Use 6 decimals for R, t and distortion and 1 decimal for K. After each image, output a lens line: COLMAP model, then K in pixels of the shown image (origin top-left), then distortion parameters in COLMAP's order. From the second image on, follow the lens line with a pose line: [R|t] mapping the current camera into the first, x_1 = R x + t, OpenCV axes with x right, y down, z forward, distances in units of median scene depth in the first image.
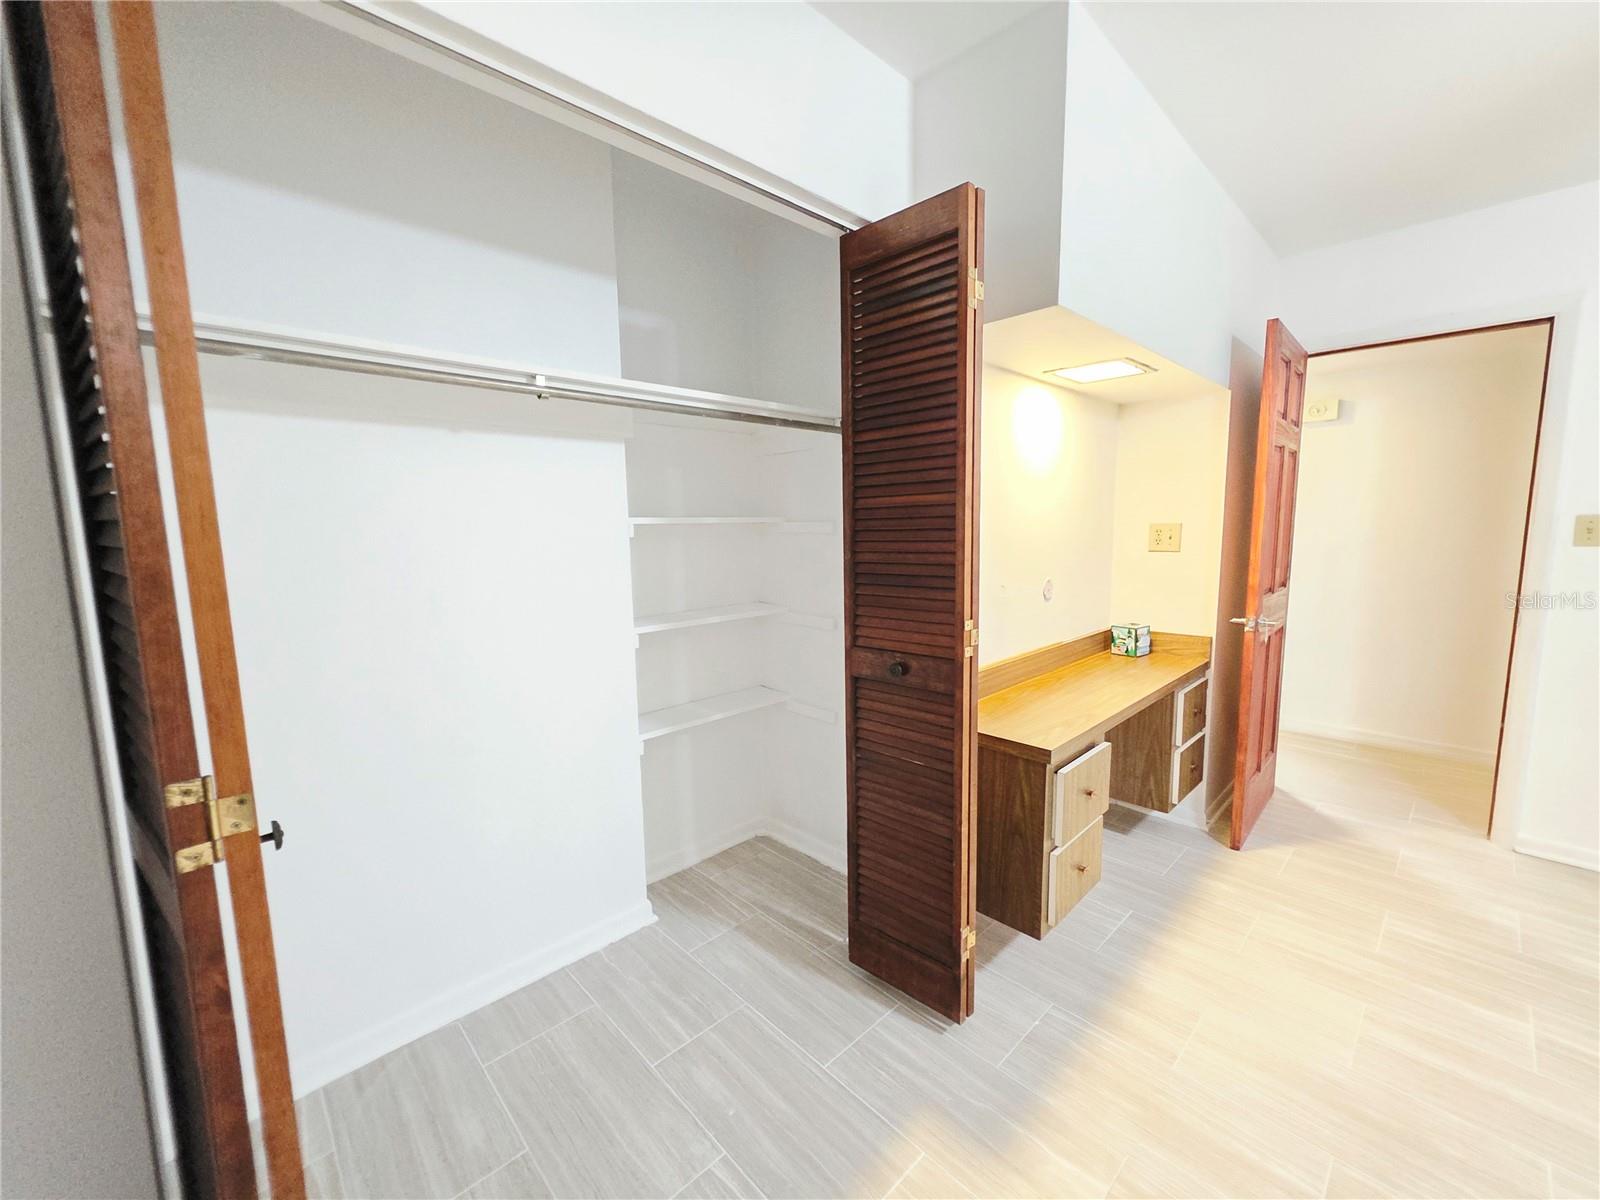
lens RADIAL K [[643.1, 0, 797.7], [0, 643.1, 602.7], [0, 0, 1]] dist [0.000619, 0.000386]
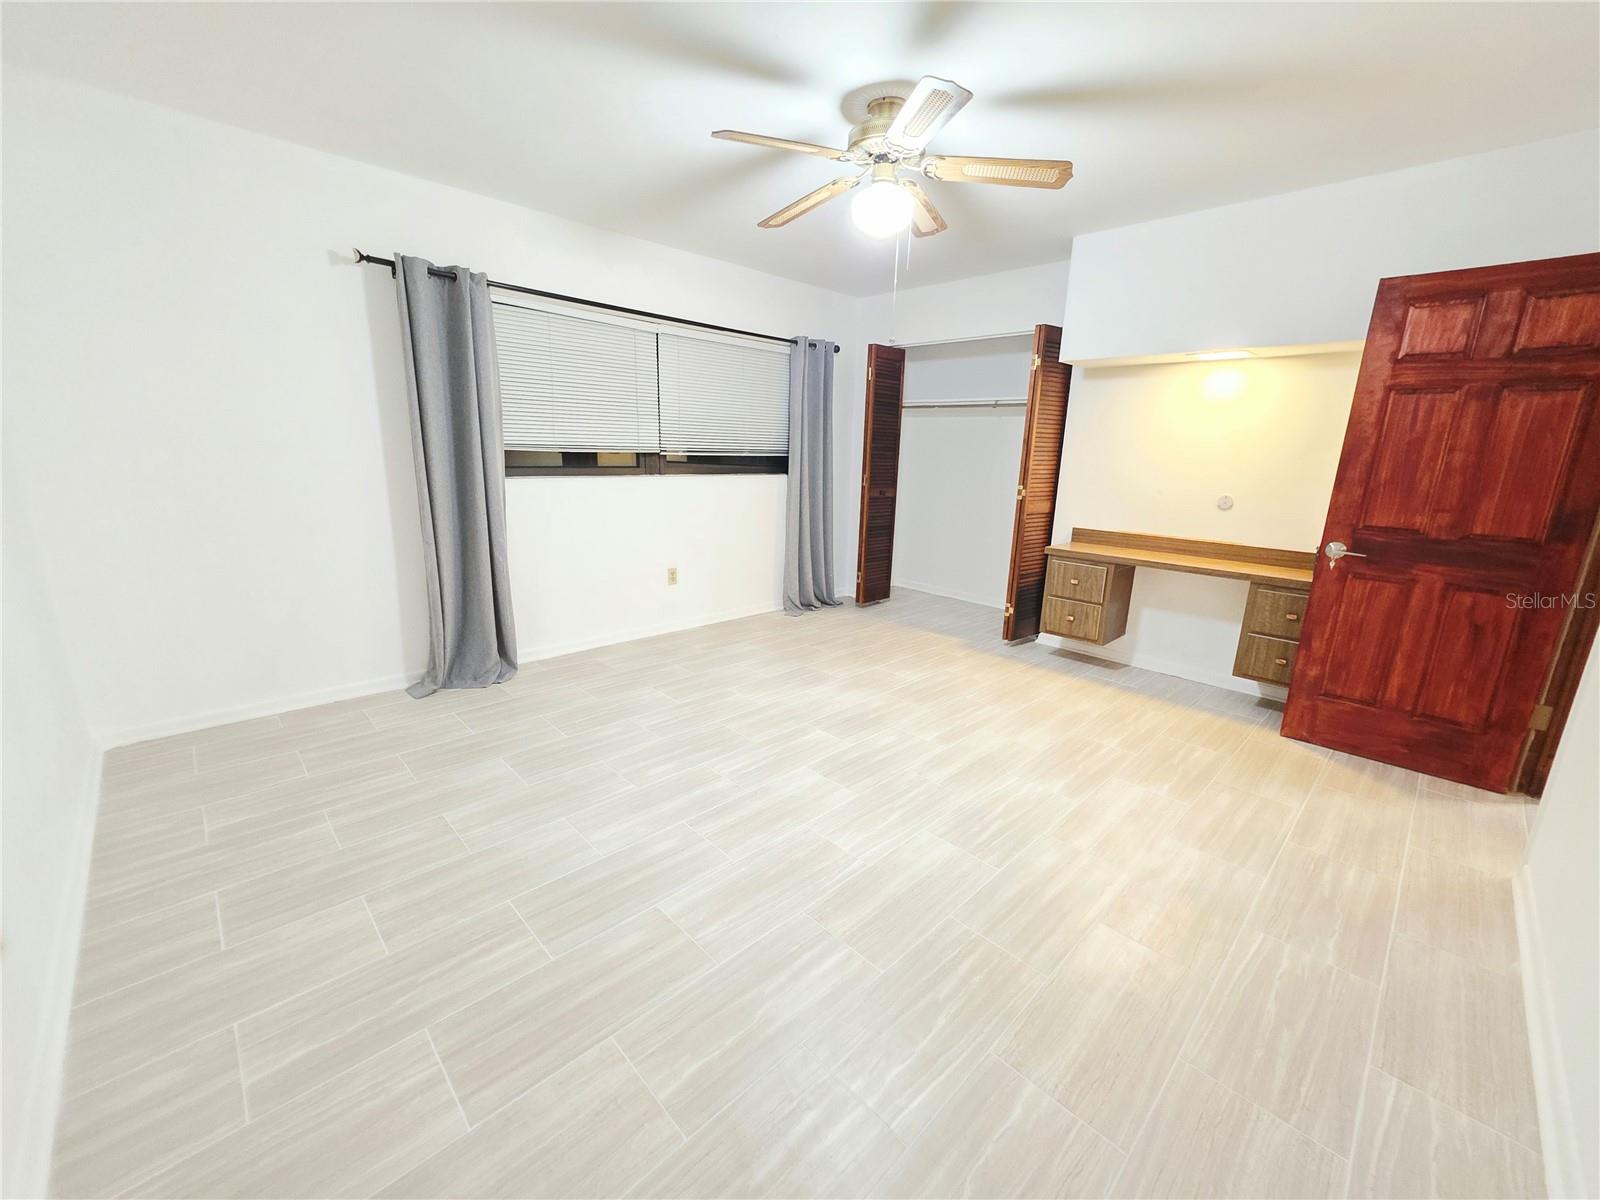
lens RADIAL K [[643.1, 0, 797.3], [0, 643.1, 607.1], [0, 0, 1]] dist [0.000619, 0.000386]
pose [[0.010181, 0.251203, -0.967881, 1.965747], [-0.144377, 0.958158, 0.247161, -0.032343], [0.989470, 0.137223, 0.046022, -0.030756]]
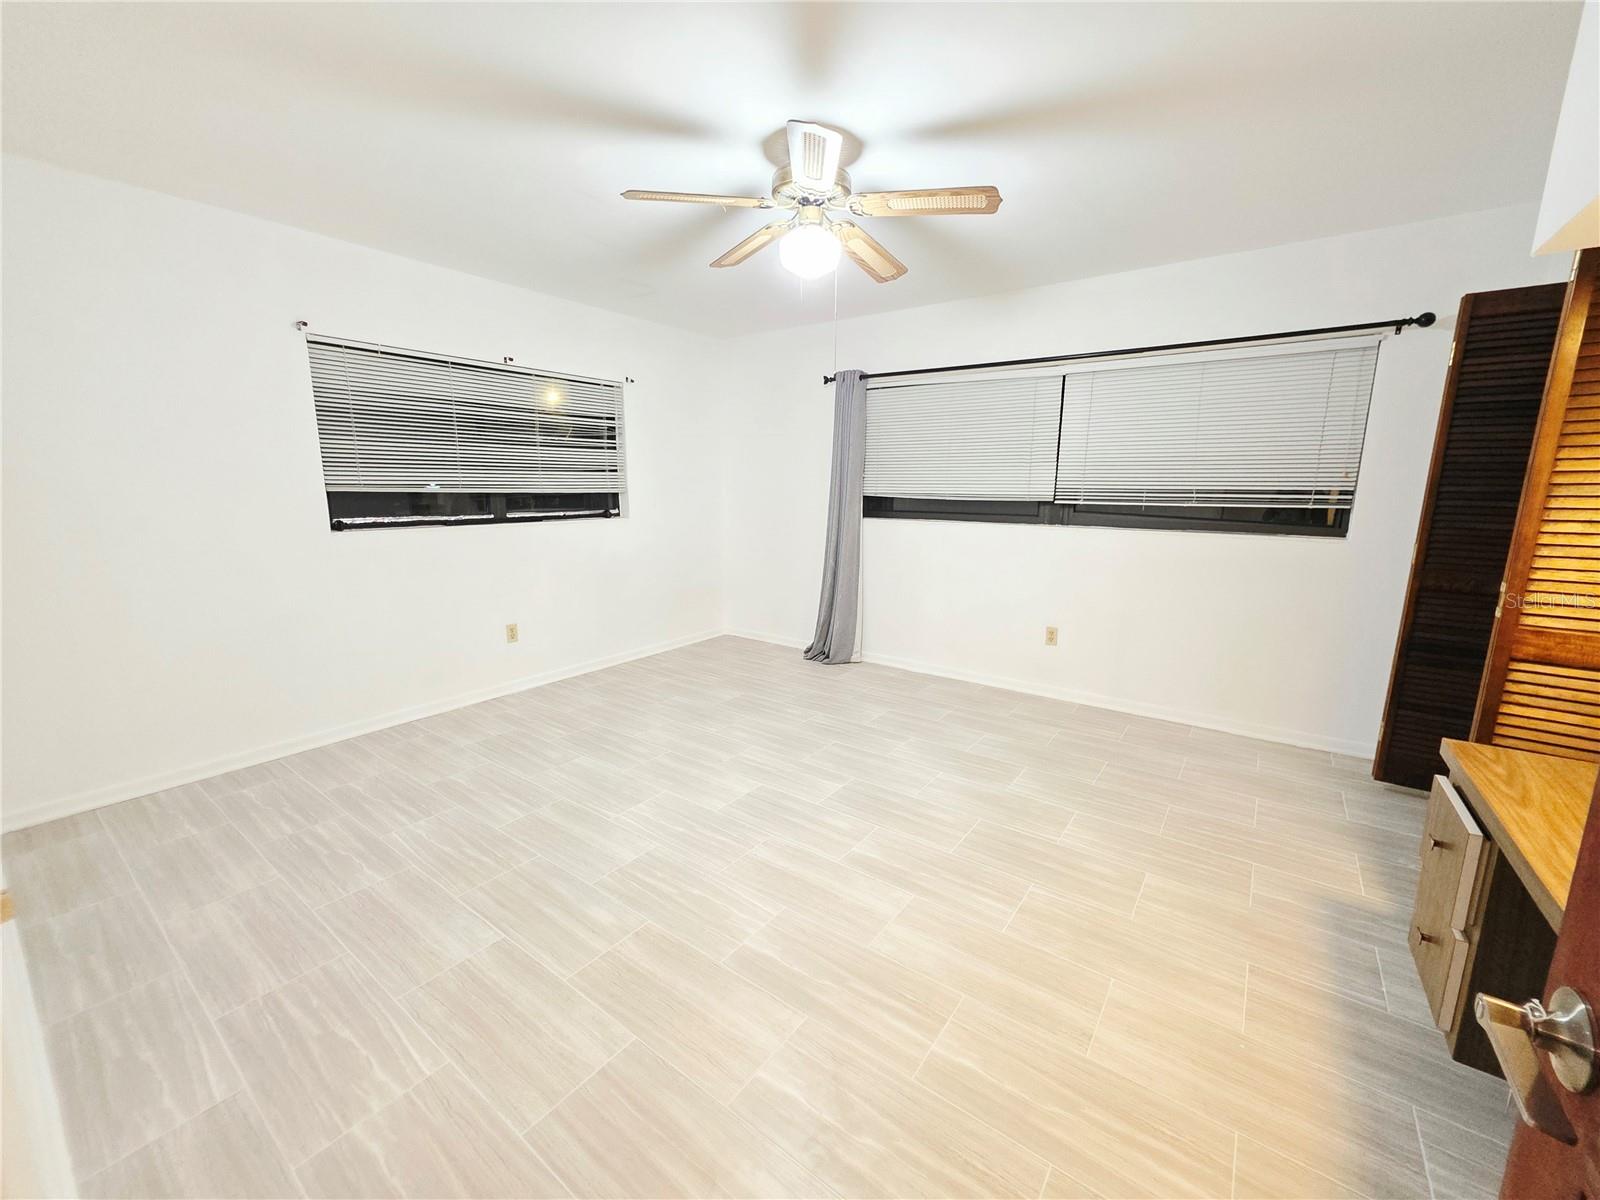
lens RADIAL K [[643.1, 0, 801.0], [0, 643.1, 596.9], [0, 0, 1]] dist [0.000619, 0.000386]
pose [[-0.985362, 0.029611, -0.167882, 1.032481], [-0.020196, 0.957587, 0.287435, -0.175279], [0.169273, 0.286618, -0.942972, 1.159136]]
